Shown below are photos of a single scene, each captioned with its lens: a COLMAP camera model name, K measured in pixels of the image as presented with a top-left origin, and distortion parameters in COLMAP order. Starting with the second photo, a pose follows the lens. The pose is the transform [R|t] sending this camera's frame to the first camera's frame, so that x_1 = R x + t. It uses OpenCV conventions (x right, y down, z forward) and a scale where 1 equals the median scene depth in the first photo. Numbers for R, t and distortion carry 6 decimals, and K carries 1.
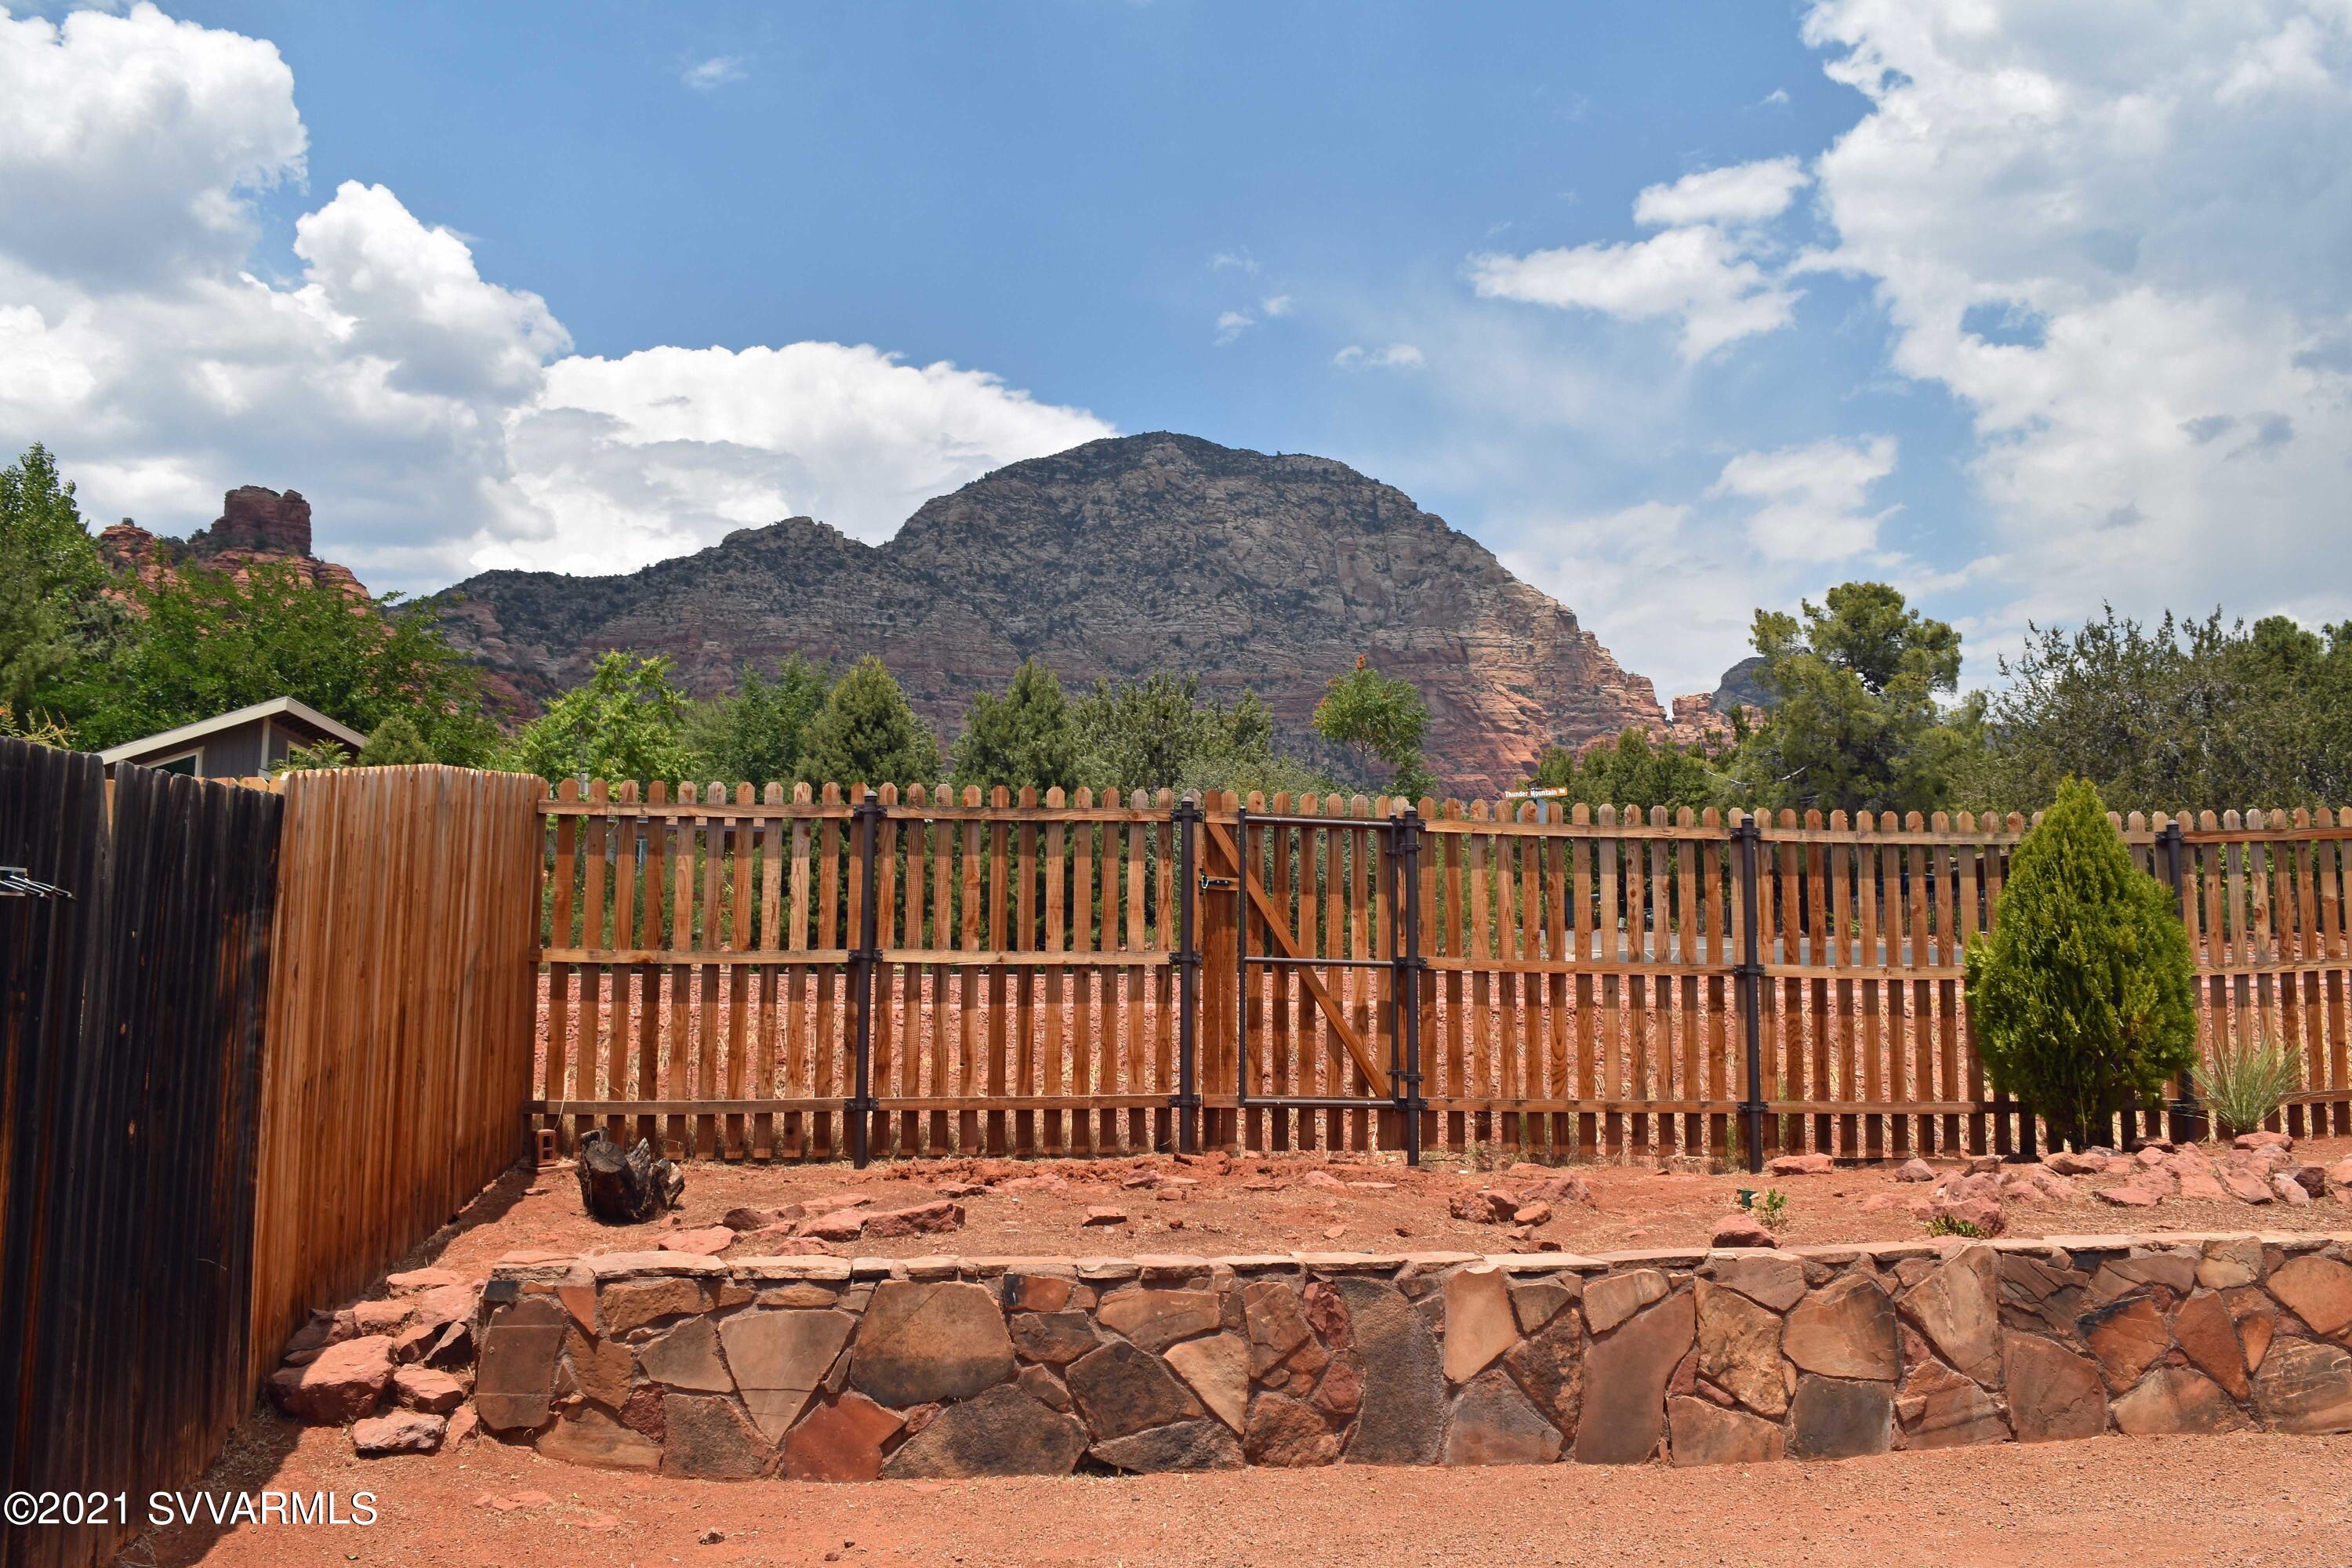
lens RADIAL K [[1870.3, 0, 1190.1], [0, 1870.3, 786.5], [0, 0, 1]] dist [-0.089507, 0.015532]
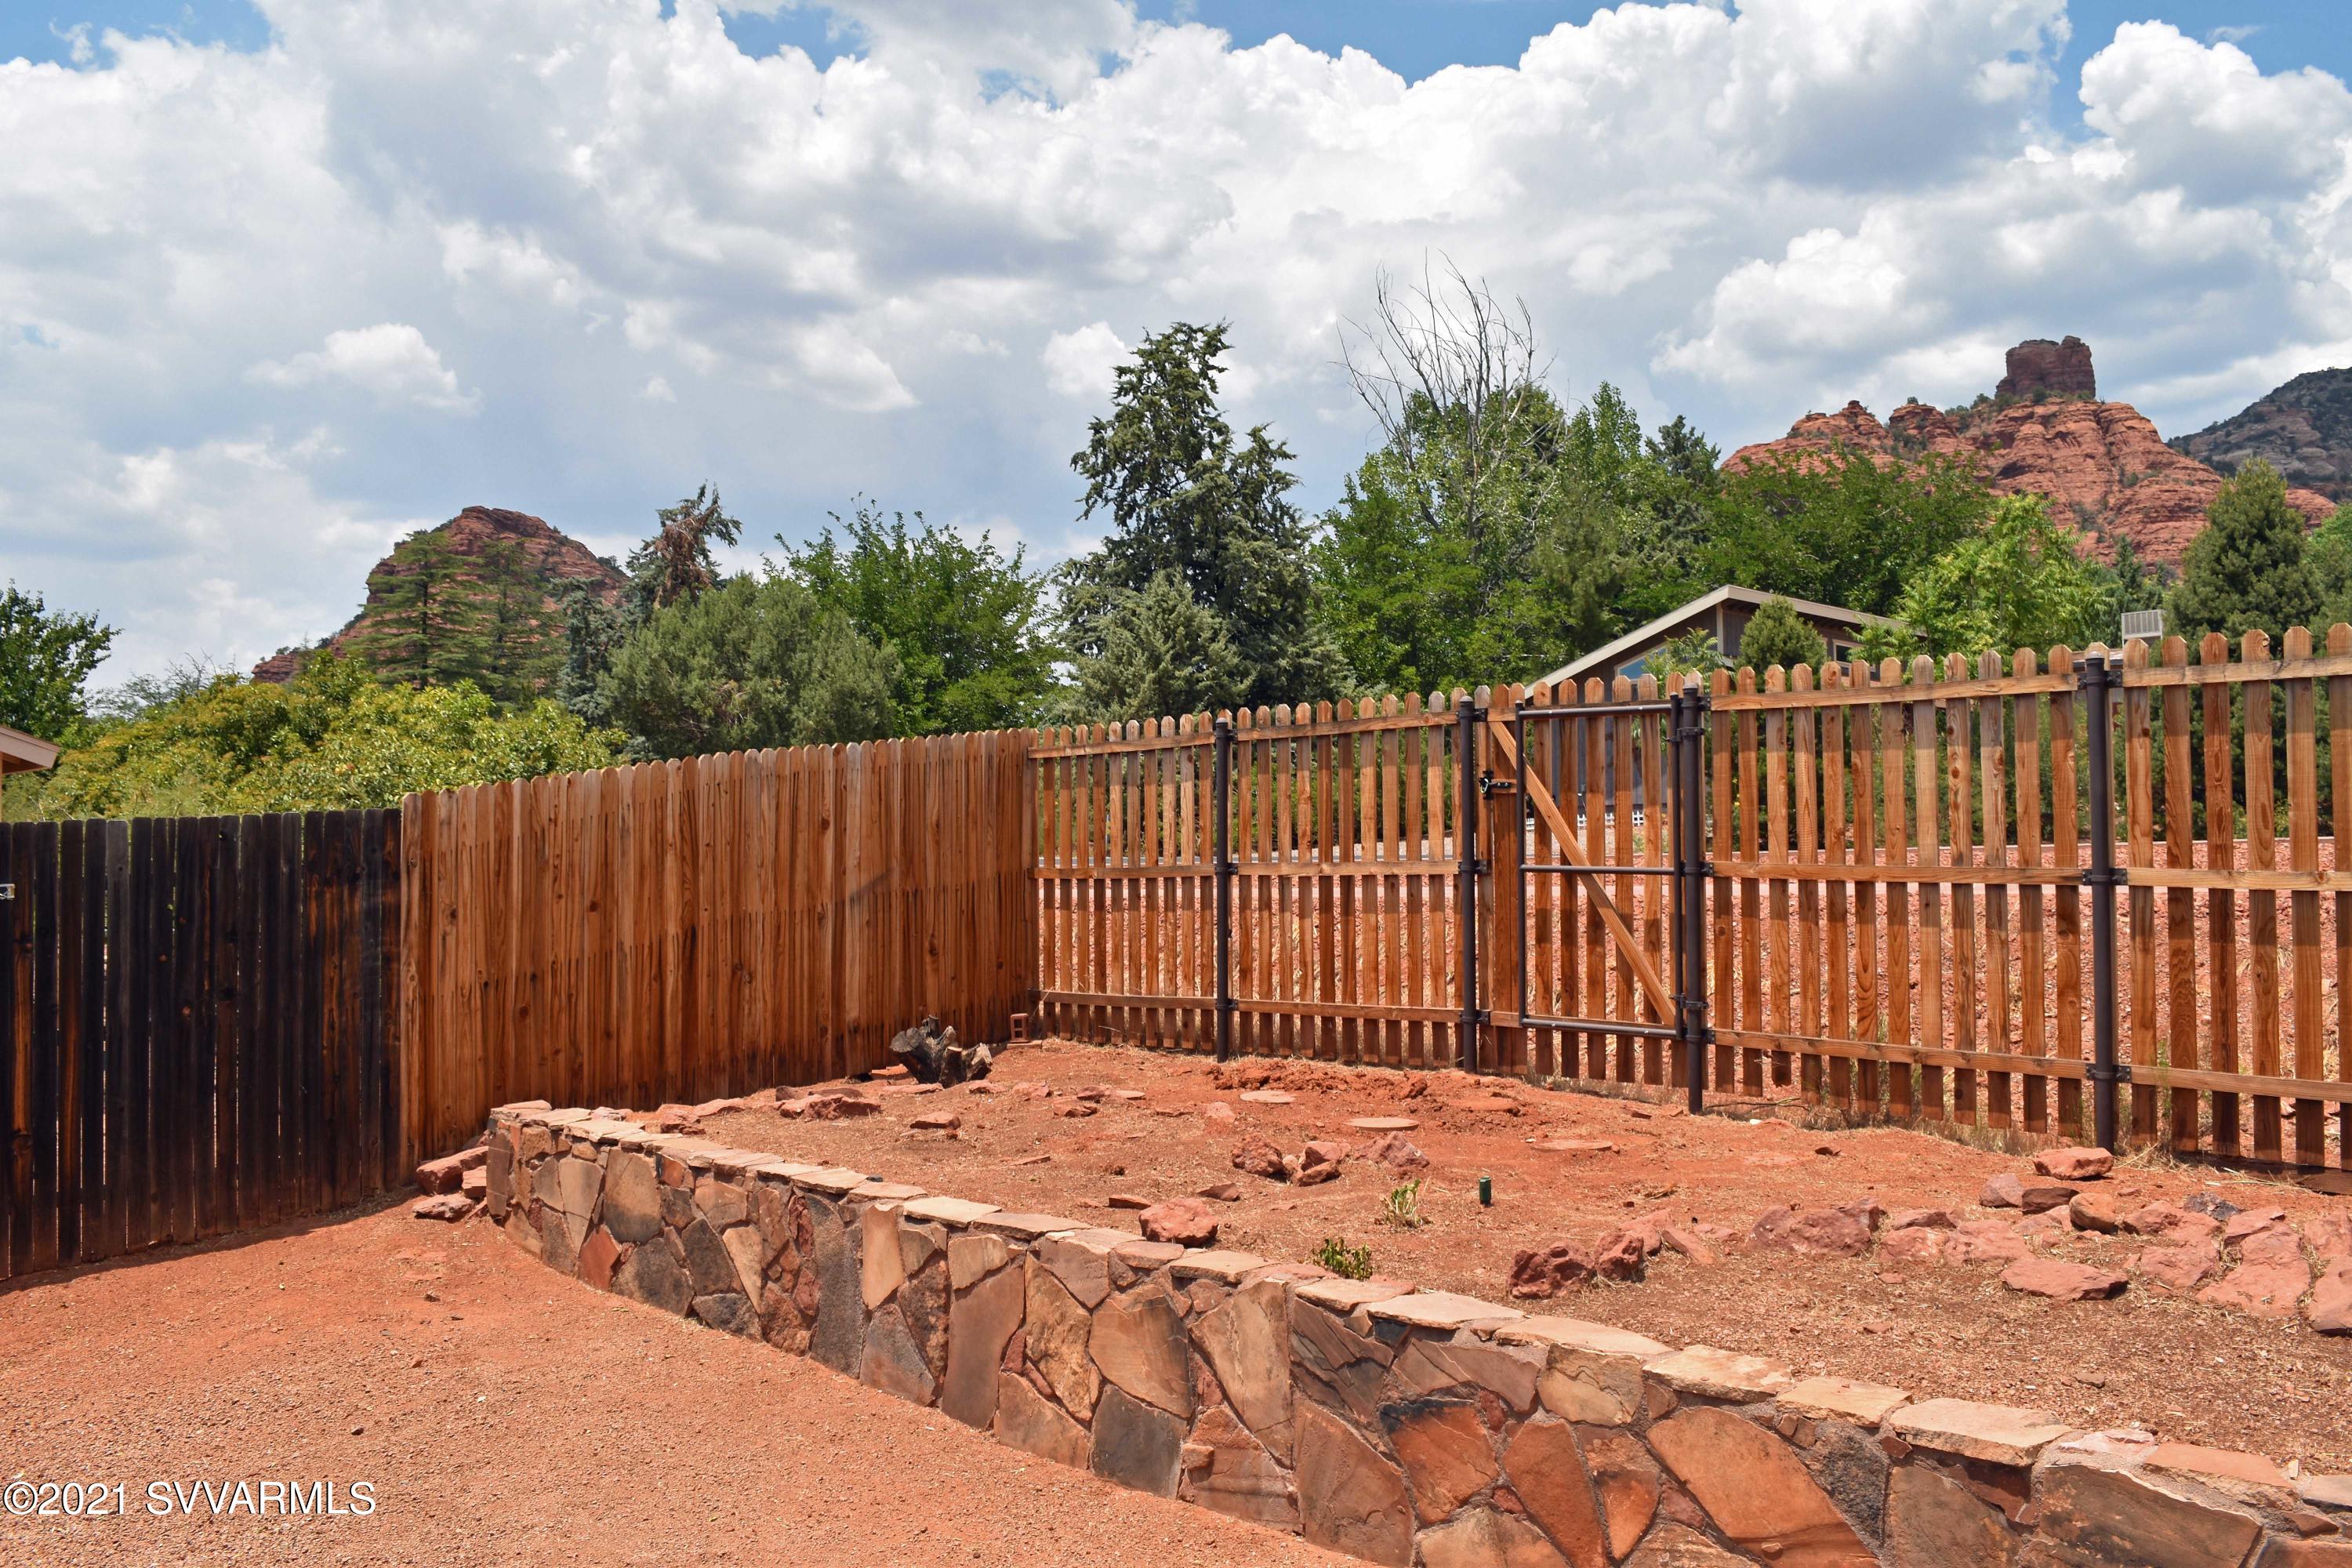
lens RADIAL K [[1870.3, 0, 1190.1], [0, 1870.3, 786.5], [0, 0, 1]] dist [-0.089507, 0.015532]
pose [[0.583245, -0.040422, -0.811290, 1.054146], [0.109057, 0.993615, 0.028895, 0.013039], [0.804942, -0.105330, 0.583930, 0.523387]]
